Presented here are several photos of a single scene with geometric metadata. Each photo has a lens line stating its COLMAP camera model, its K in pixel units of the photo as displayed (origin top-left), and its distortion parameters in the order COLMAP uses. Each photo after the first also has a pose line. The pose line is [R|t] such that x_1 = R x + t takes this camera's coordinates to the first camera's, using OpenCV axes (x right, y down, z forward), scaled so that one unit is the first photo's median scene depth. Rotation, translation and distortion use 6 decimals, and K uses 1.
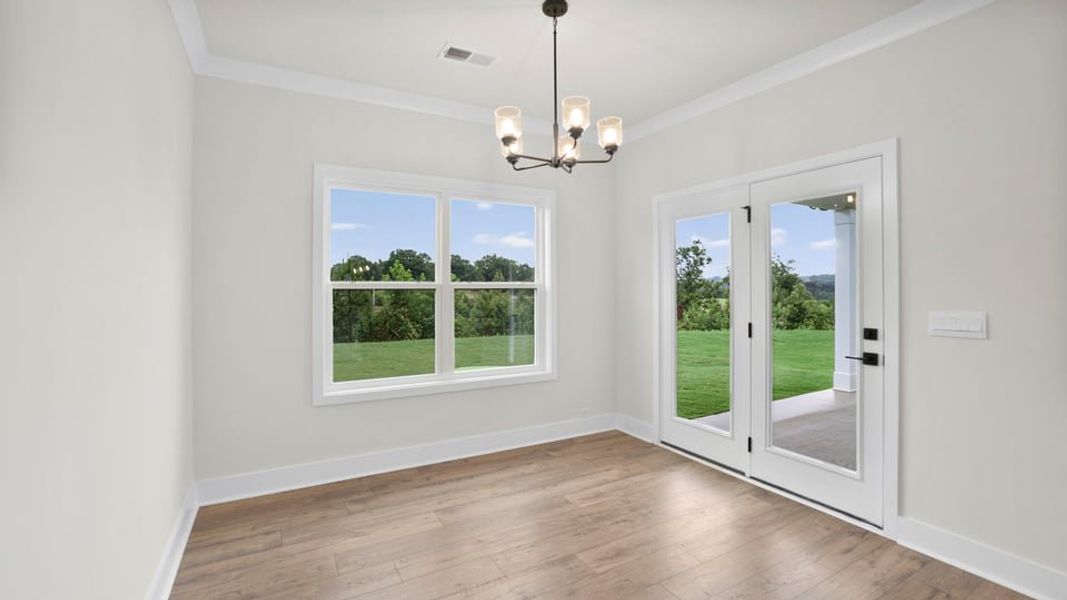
lens RADIAL K [[441.5, 0, 538.1], [0, 441.5, 289.1], [0, 0, 1]] dist [-0.028094, 0.000518]
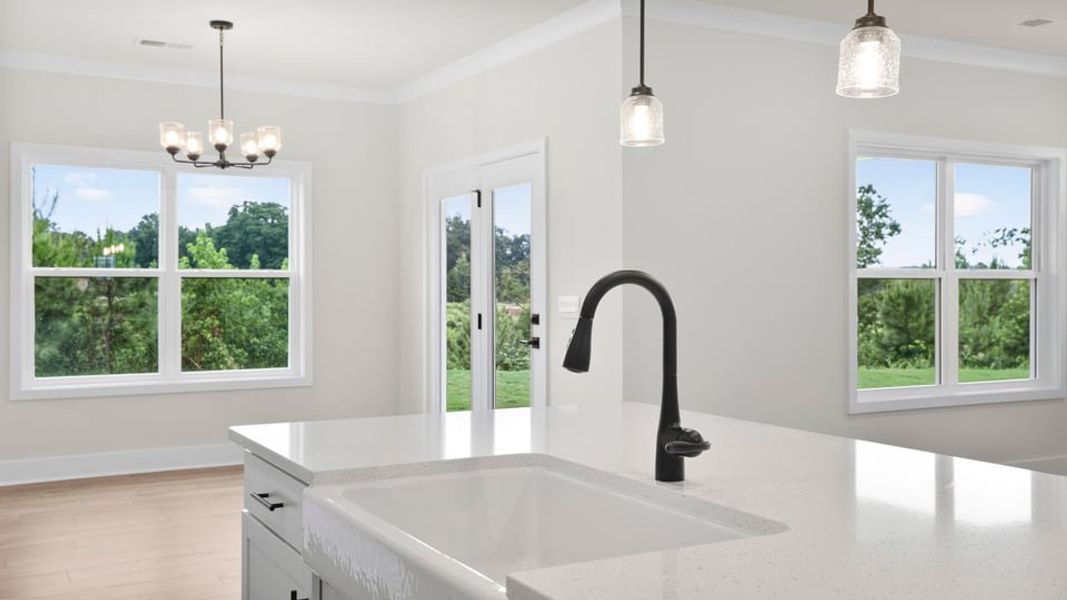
lens RADIAL K [[930.9, 0, 533.5], [0, 930.9, 300.0], [0, 0, 1]] dist [0.065490, 0.009929]
pose [[0.999991, 0.003083, -0.002994, 0.525743], [-0.003045, 0.999917, 0.012544, 0.019584], [0.003032, -0.012535, 0.999917, -0.884550]]
